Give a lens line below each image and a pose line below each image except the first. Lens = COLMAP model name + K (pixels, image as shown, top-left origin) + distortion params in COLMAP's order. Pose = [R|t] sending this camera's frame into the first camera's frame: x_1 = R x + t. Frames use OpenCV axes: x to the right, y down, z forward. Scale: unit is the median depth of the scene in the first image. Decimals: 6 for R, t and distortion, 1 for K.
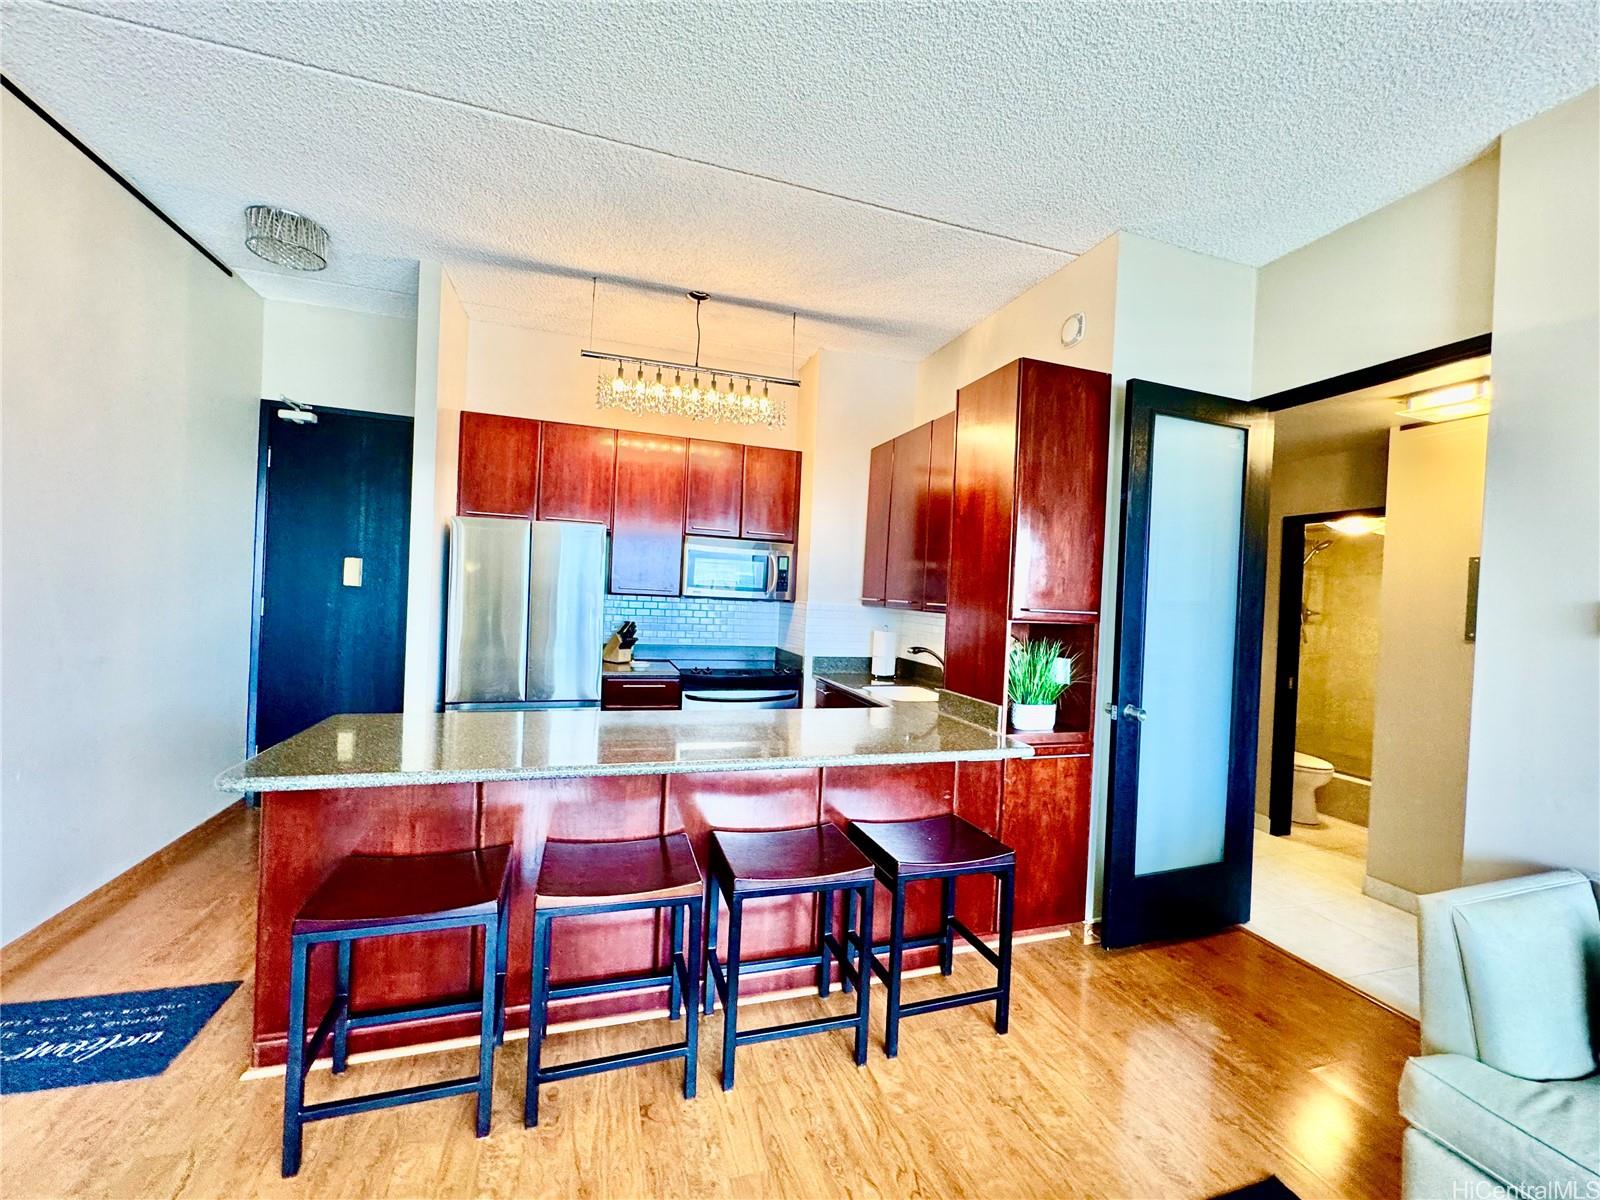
lens RADIAL K [[646.5, 0, 791.6], [0, 646.5, 597.7], [0, 0, 1]] dist [-0.003038, -0.000155]
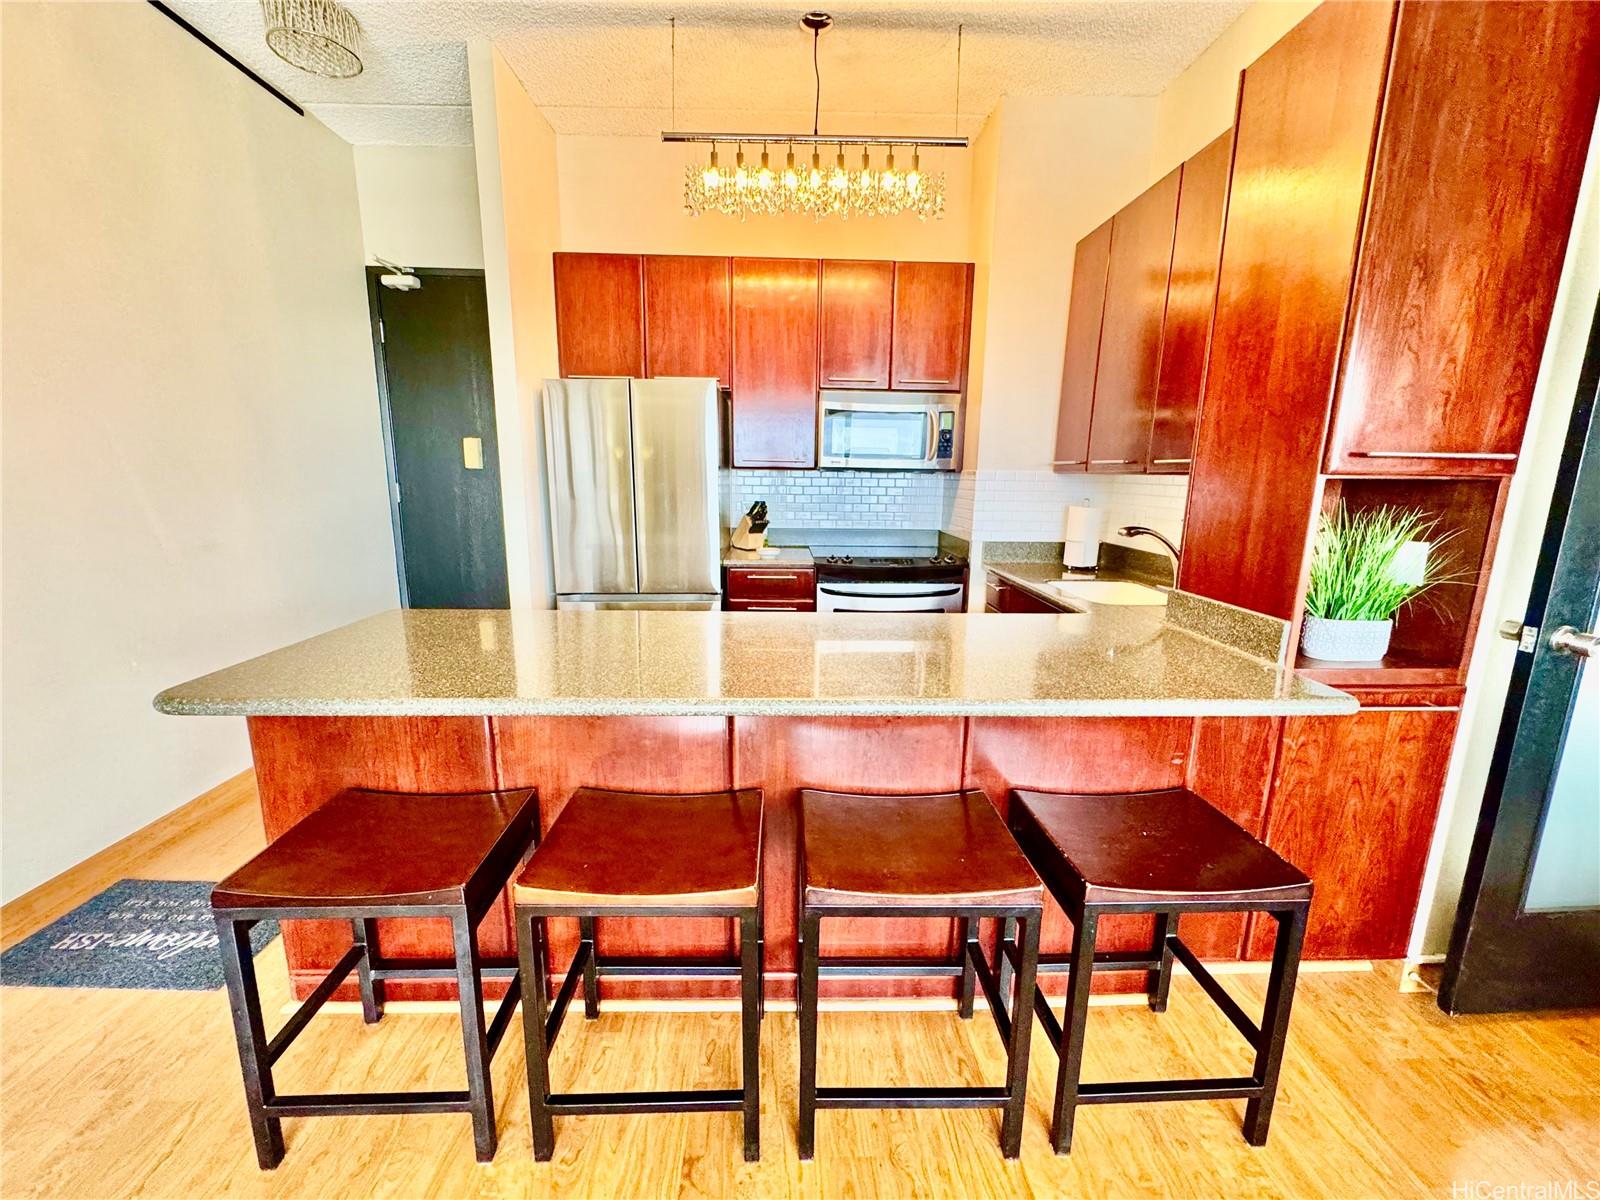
lens RADIAL K [[646.5, 0, 791.6], [0, 646.5, 597.7], [0, 0, 1]] dist [-0.003038, -0.000155]
pose [[0.960098, 0.020164, -0.278935, 0.047025], [0.028689, 0.985034, 0.169957, 0.029995], [0.278188, -0.171178, 0.945151, 0.298718]]
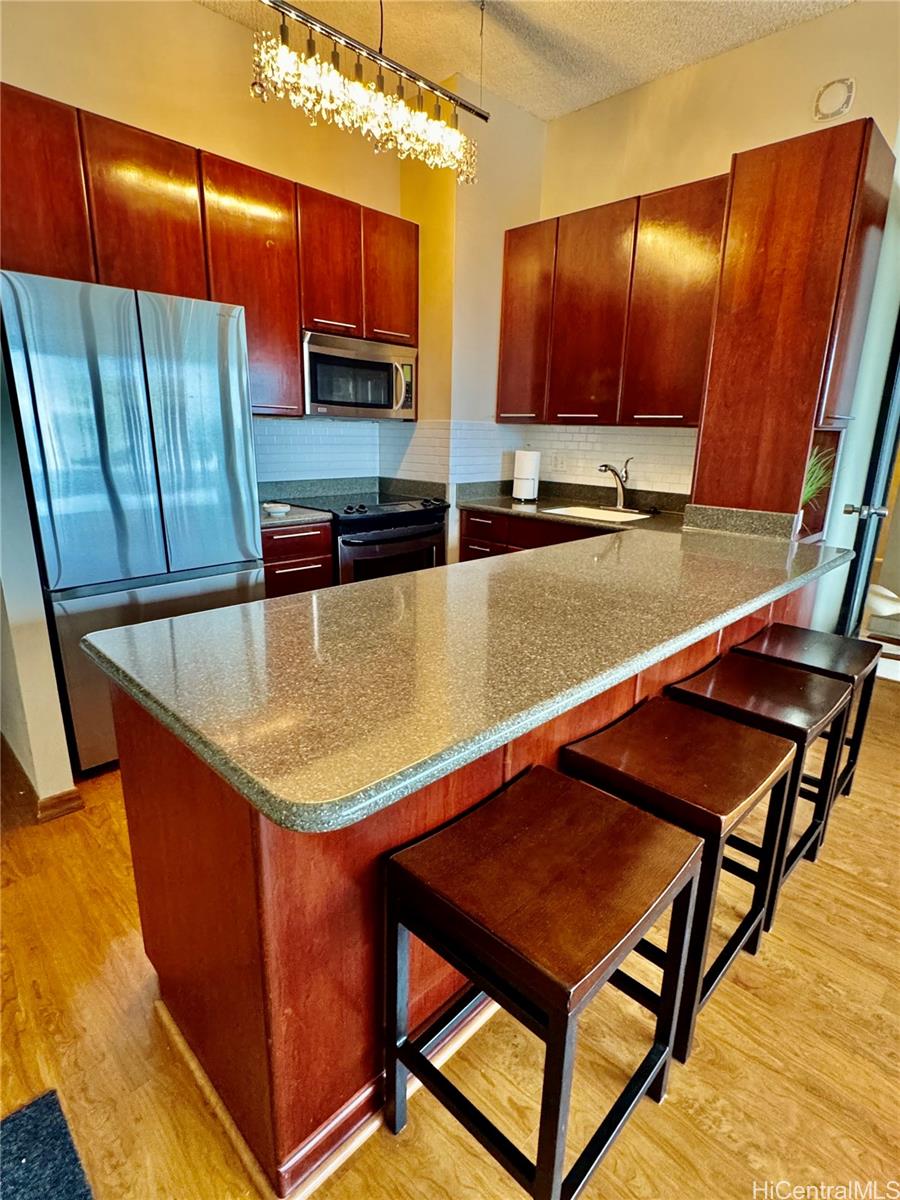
lens RADIAL K [[611.2, 0, 452.3], [0, 611.2, 598.0], [0, 0, 1]] dist [0.000722, 0.000006]
pose [[0.883406, -0.151538, 0.443430, -0.583487], [0.023826, 0.959571, 0.280458, 0.008905], [-0.468002, -0.237193, 0.851301, 0.378871]]
